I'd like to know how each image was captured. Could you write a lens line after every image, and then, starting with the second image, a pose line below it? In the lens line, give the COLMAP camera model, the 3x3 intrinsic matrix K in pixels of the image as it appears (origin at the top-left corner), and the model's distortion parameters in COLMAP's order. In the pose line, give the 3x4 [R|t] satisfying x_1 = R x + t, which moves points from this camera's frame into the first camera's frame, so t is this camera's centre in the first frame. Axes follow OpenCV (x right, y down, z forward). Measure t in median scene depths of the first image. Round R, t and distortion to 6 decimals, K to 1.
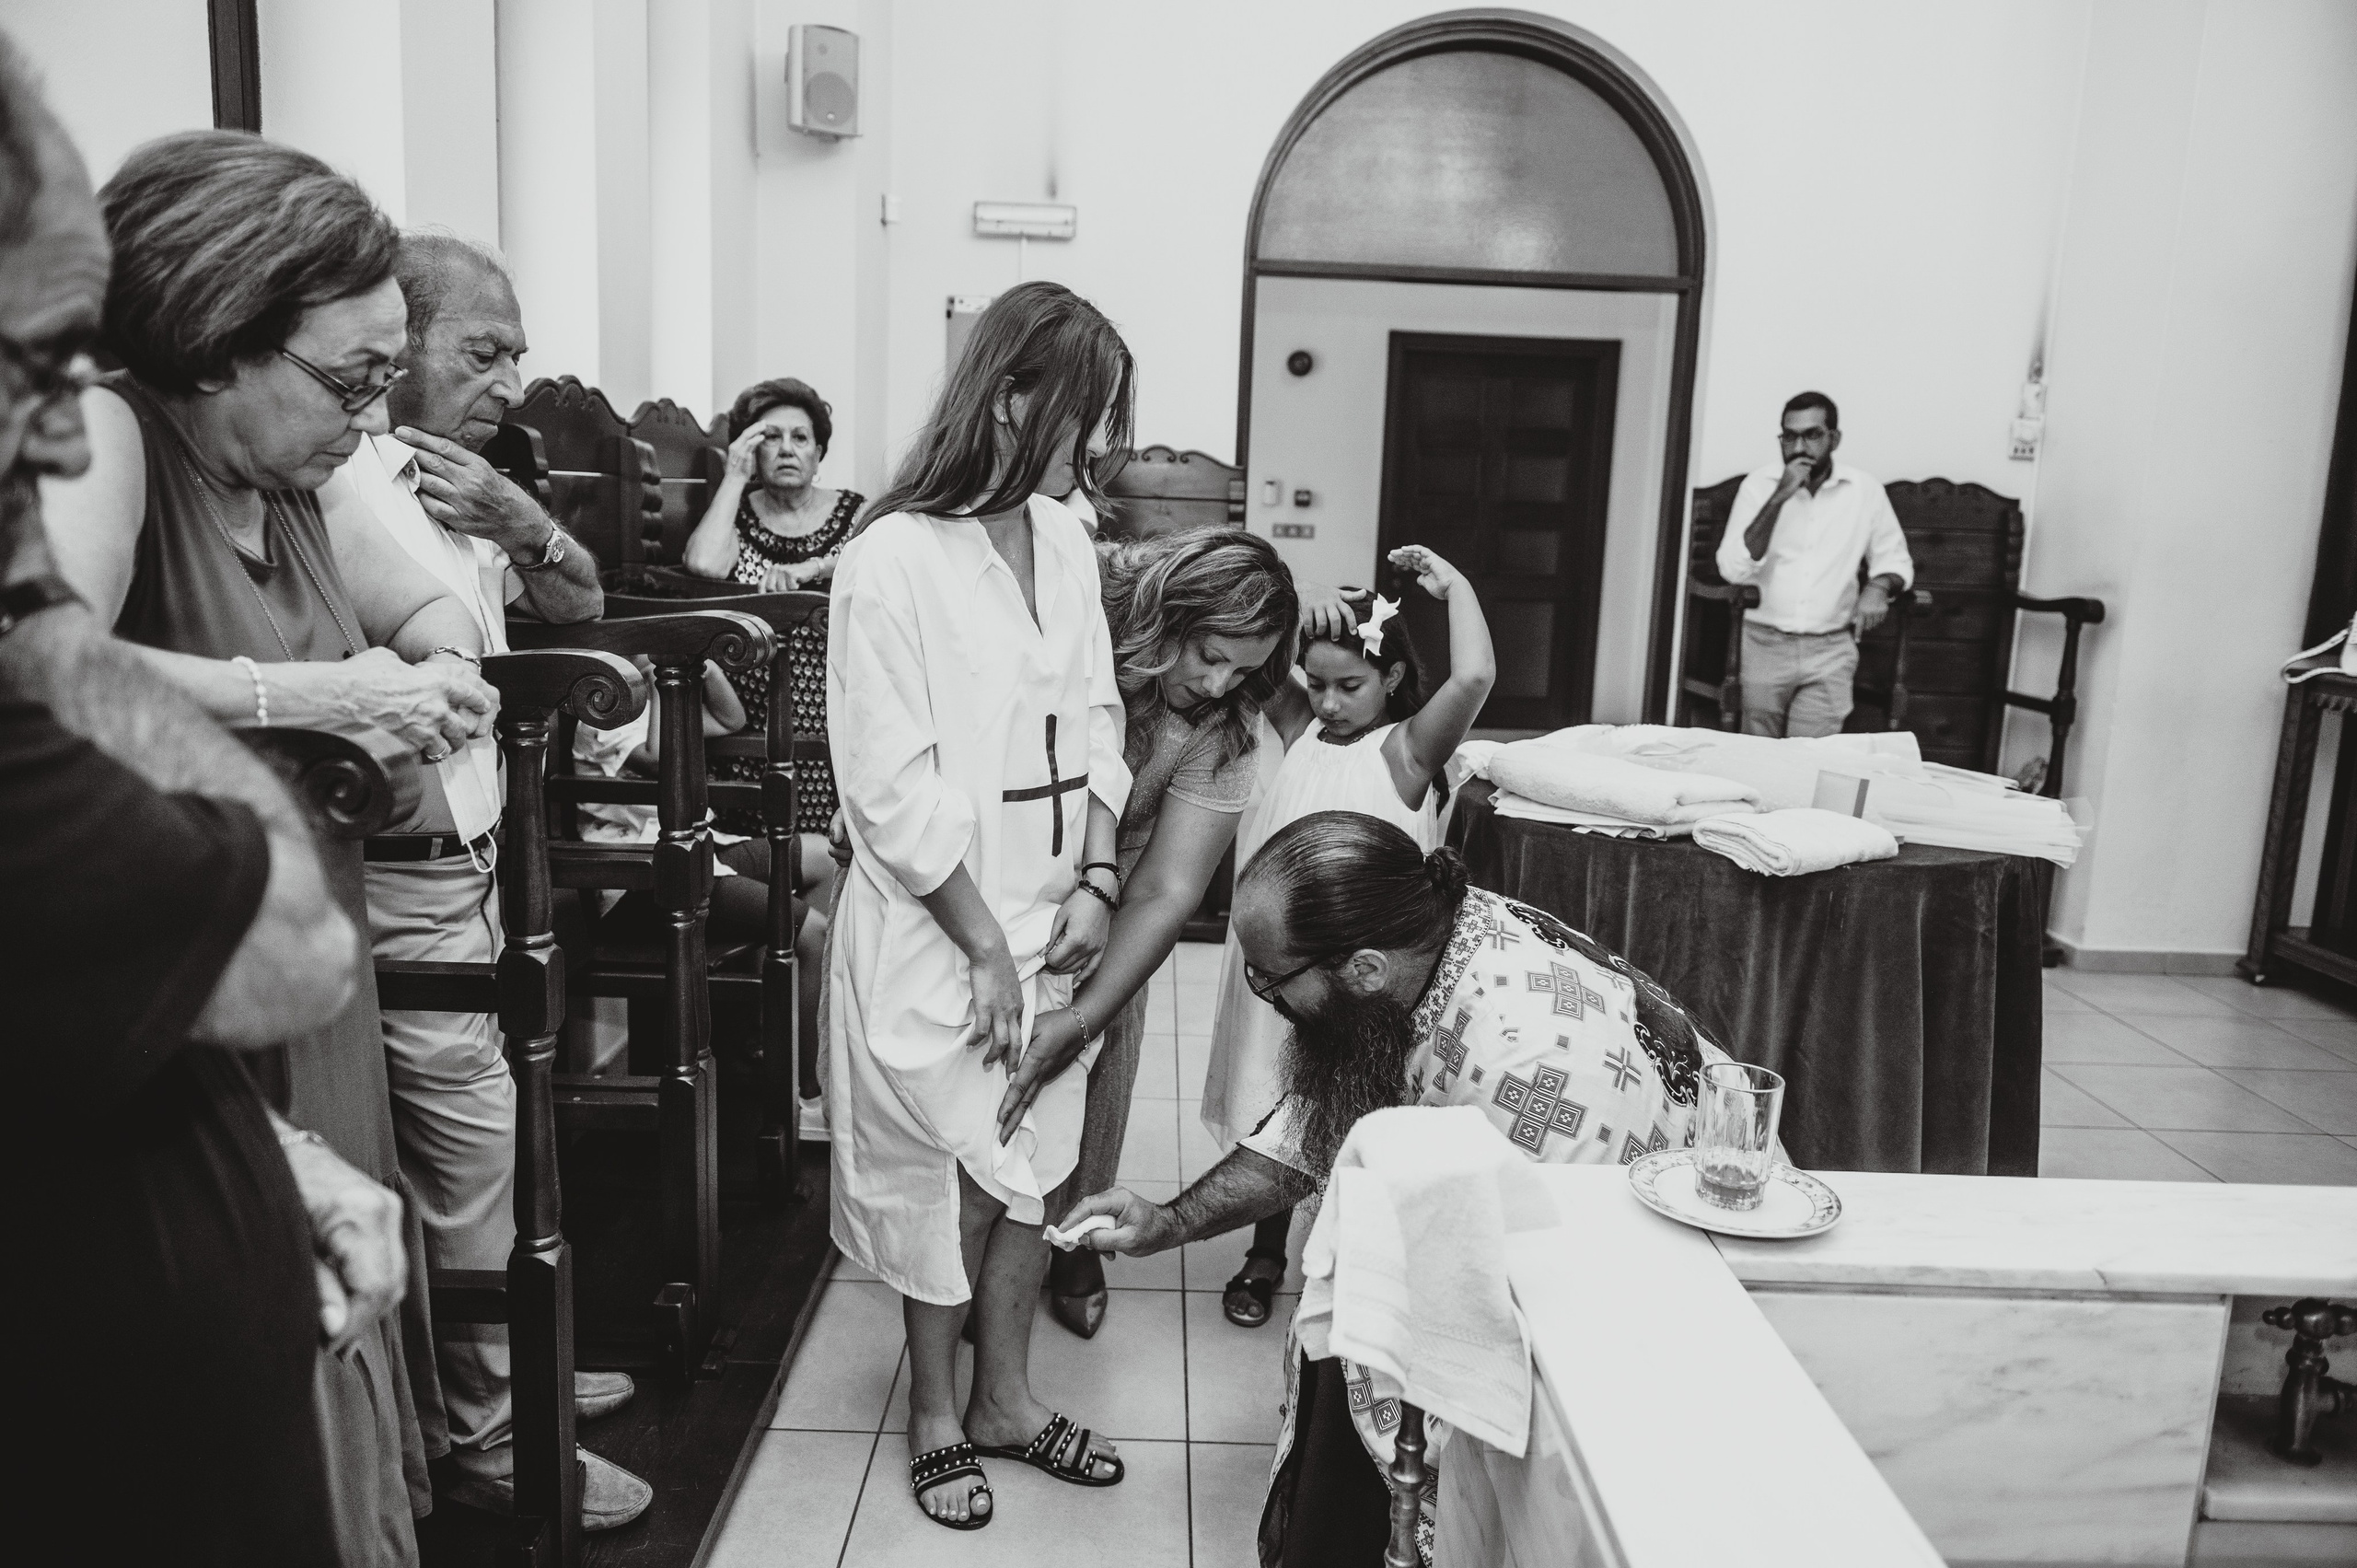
lens RADIAL K [[1618.0, 0, 1183.4], [0, 1618.0, 770.4], [0, 0, 1]] dist [0.002602, -0.002266]
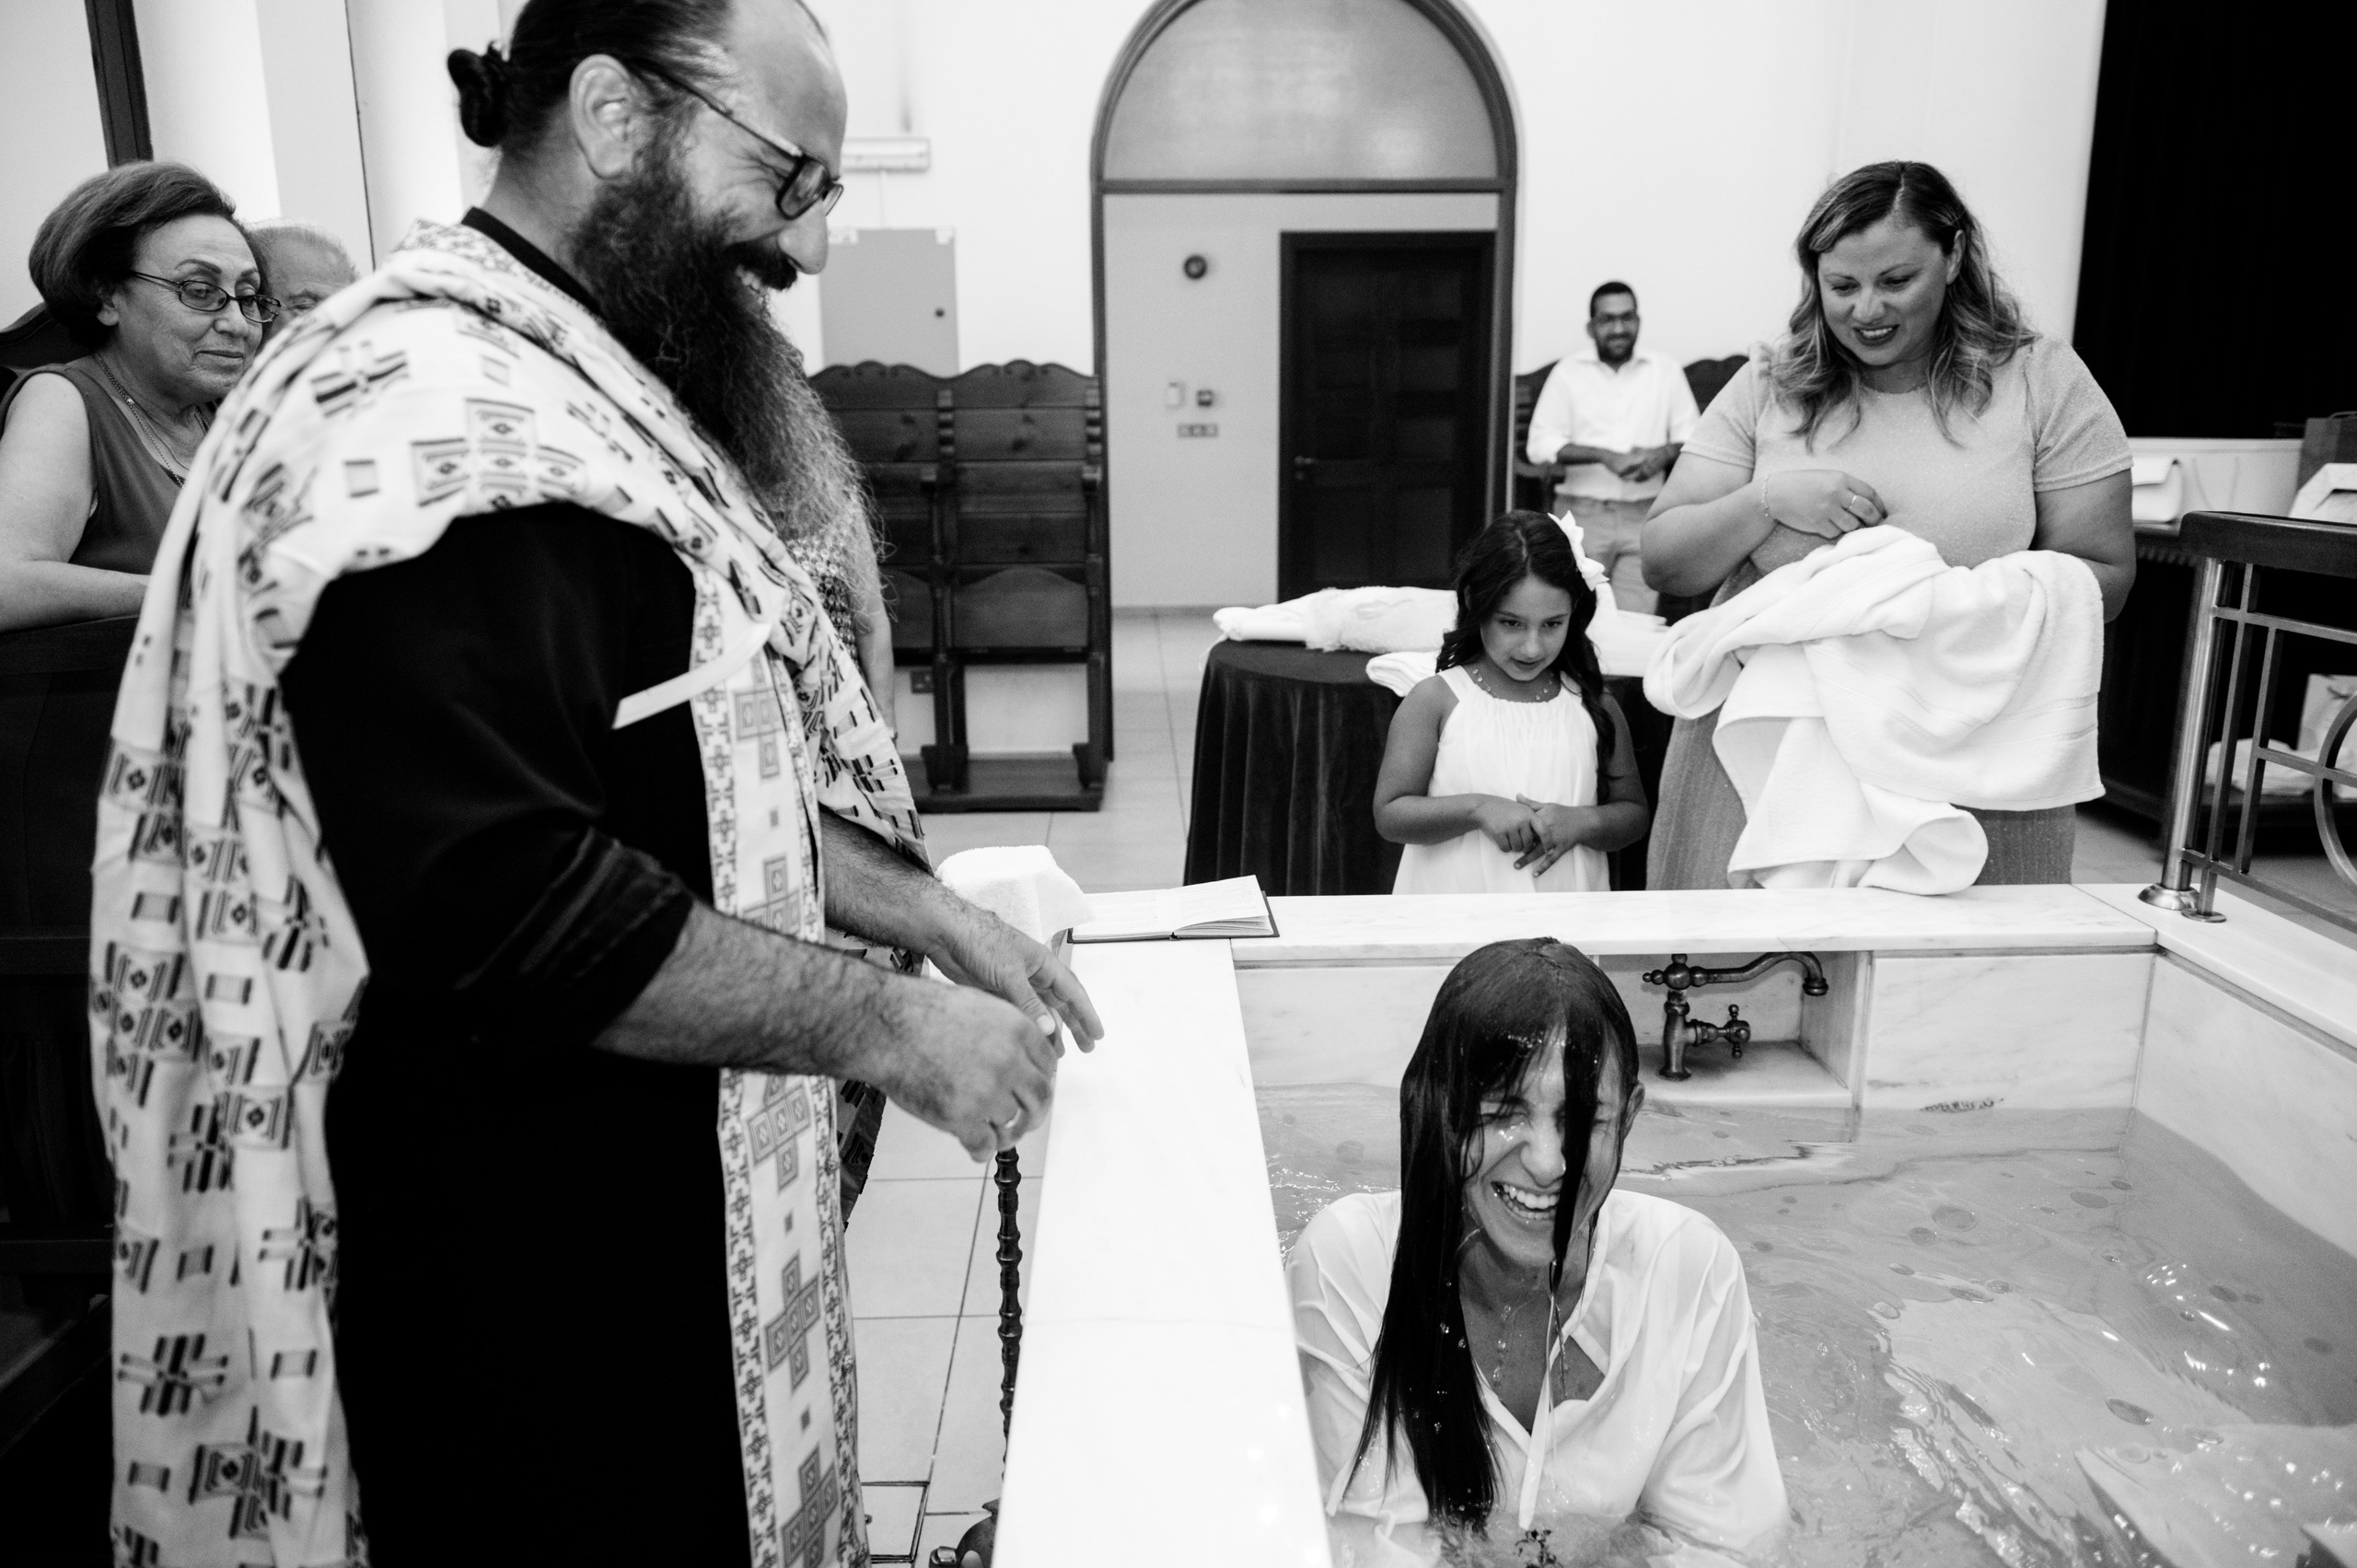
lens RADIAL K [[1603.4, 0, 1213.9], [0, 1603.4, 790.2], [0, 0, 1]] dist [-0.009044, -0.001661]
pose [[0.998013, -0.057257, 0.026312, 0.069795], [0.055163, 0.995702, 0.074393, 0.013767], [-0.030459, -0.072794, 0.996882, -0.097630]]
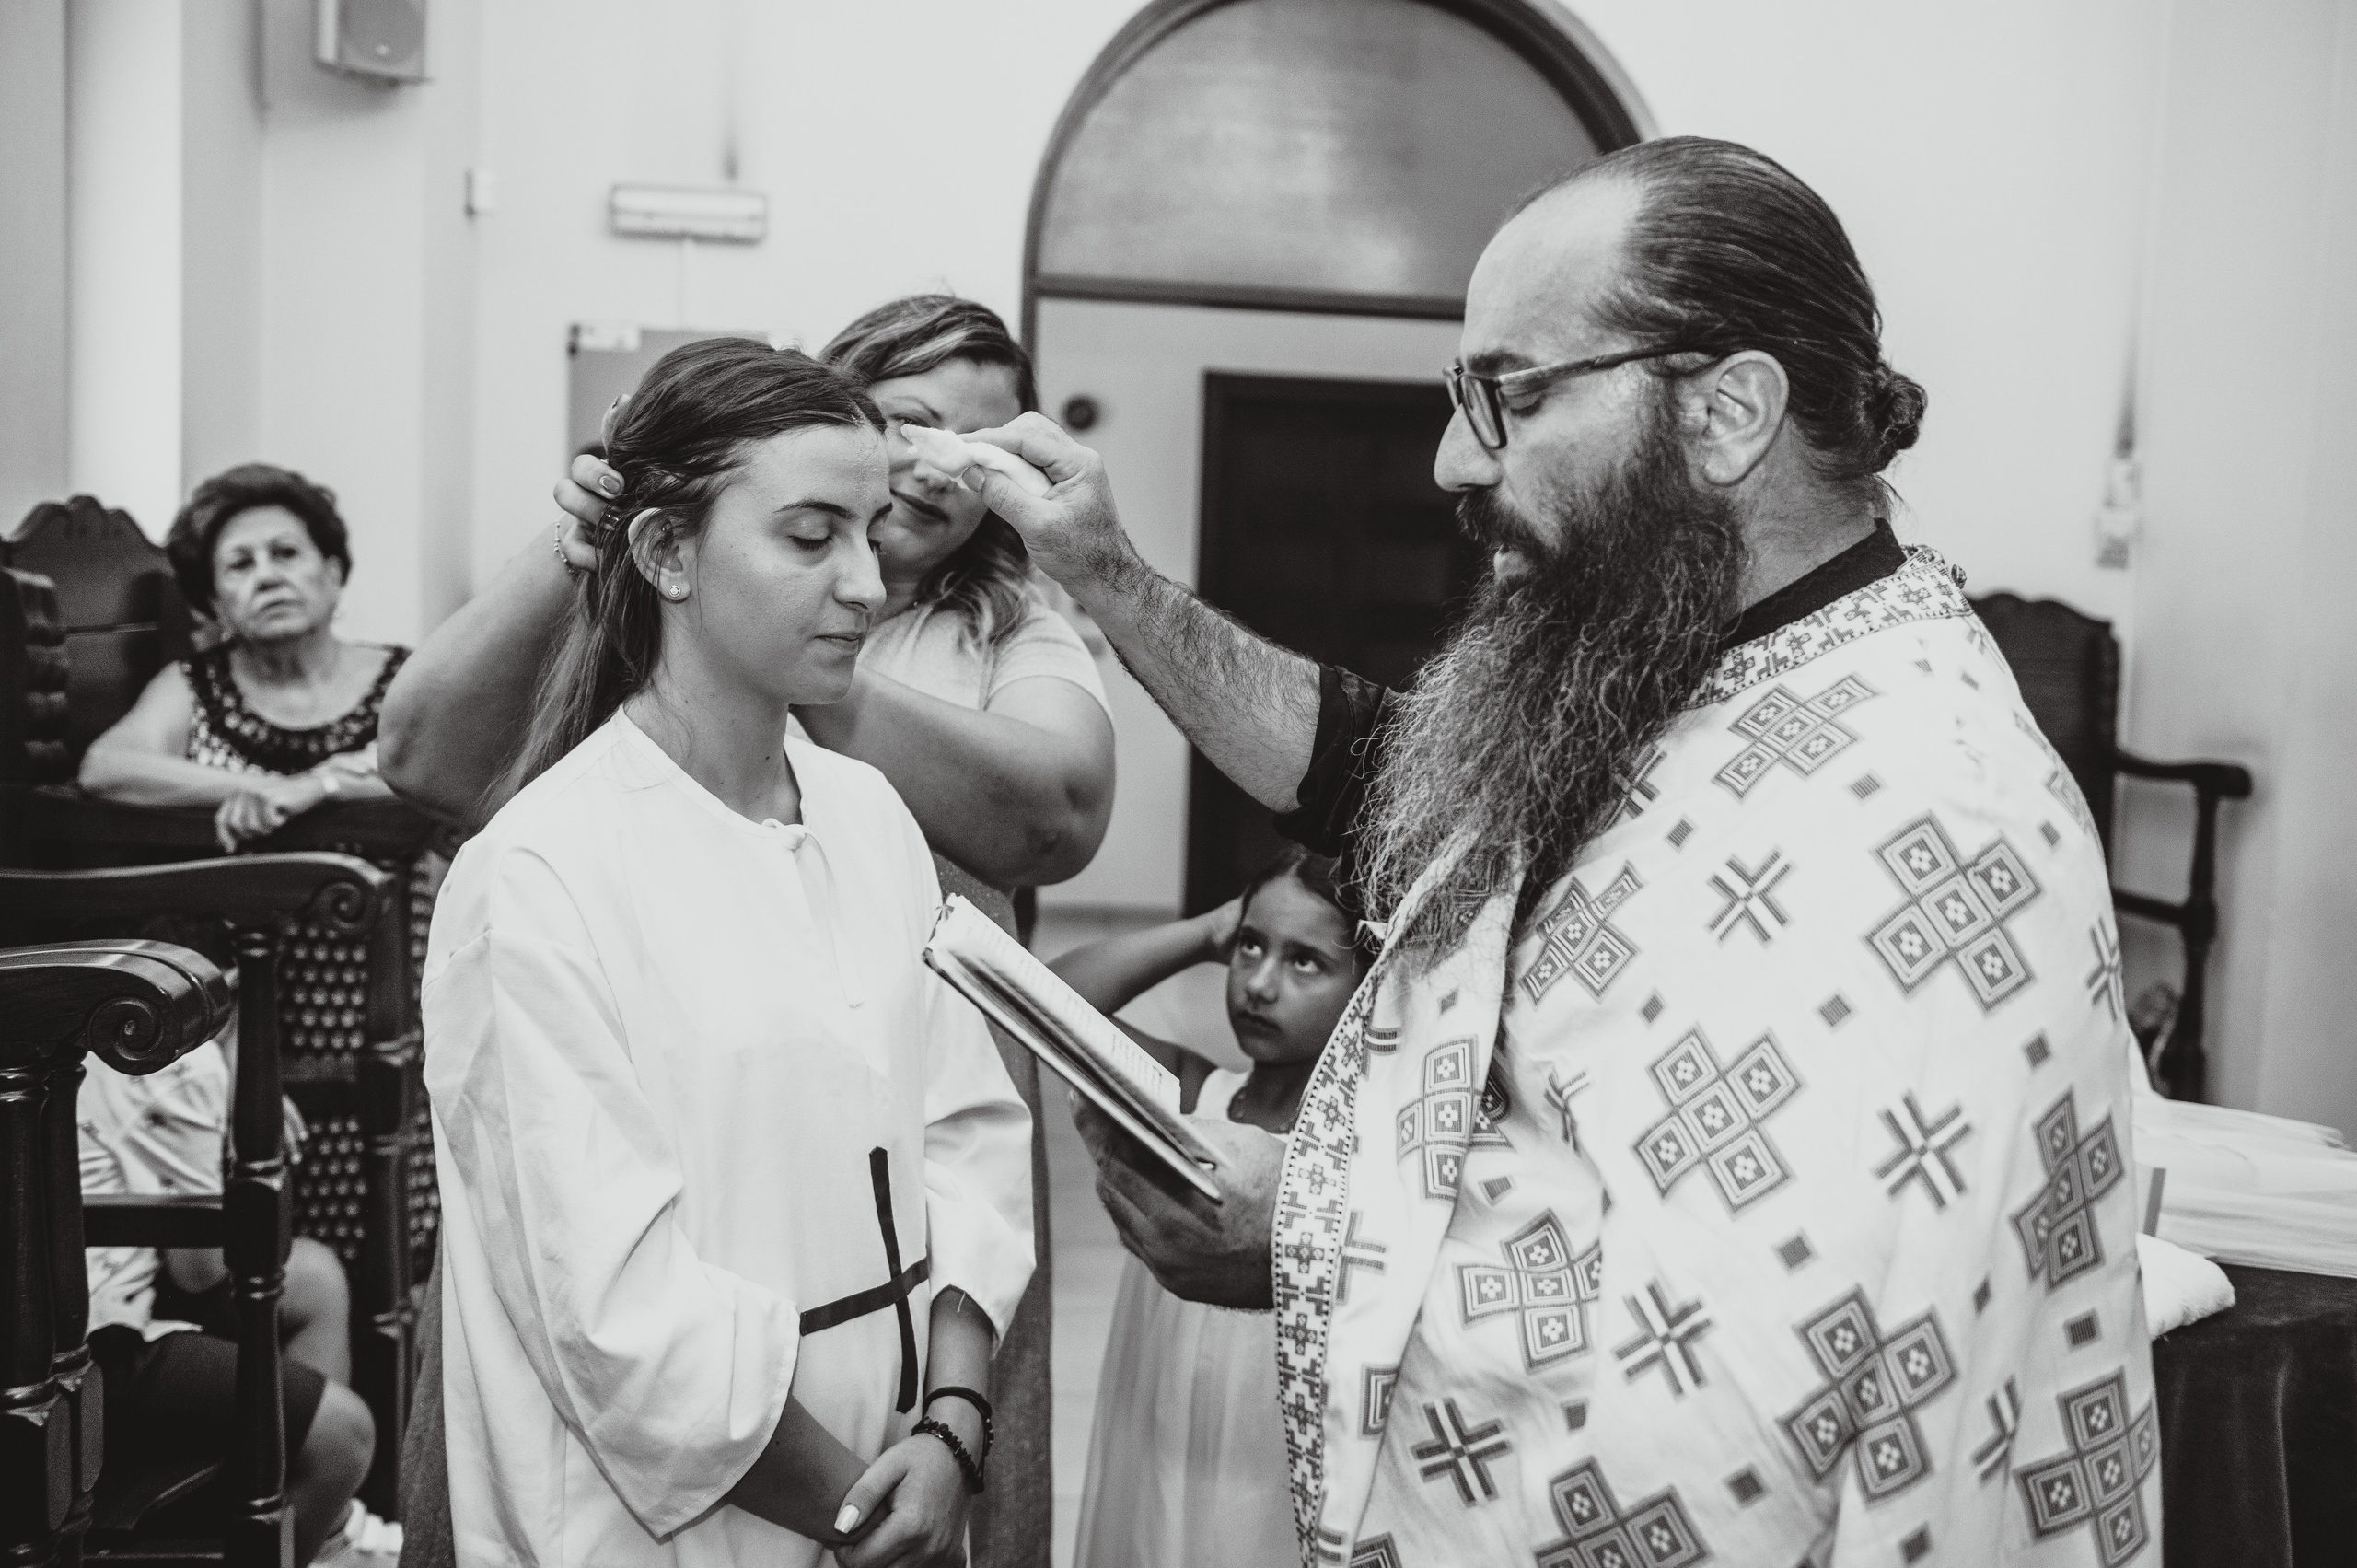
lens RADIAL K [[2206.4, 0, 1178.5], [0, 2206.4, 784.0], [0, 0, 1]] dist [-0.003241, -0.000442]
pose [[0.992336, -0.013431, 0.122838, -0.012943], [0.022708, 0.996967, -0.074436, -0.034337], [-0.121465, 0.076655, 0.989631, 0.098312]]
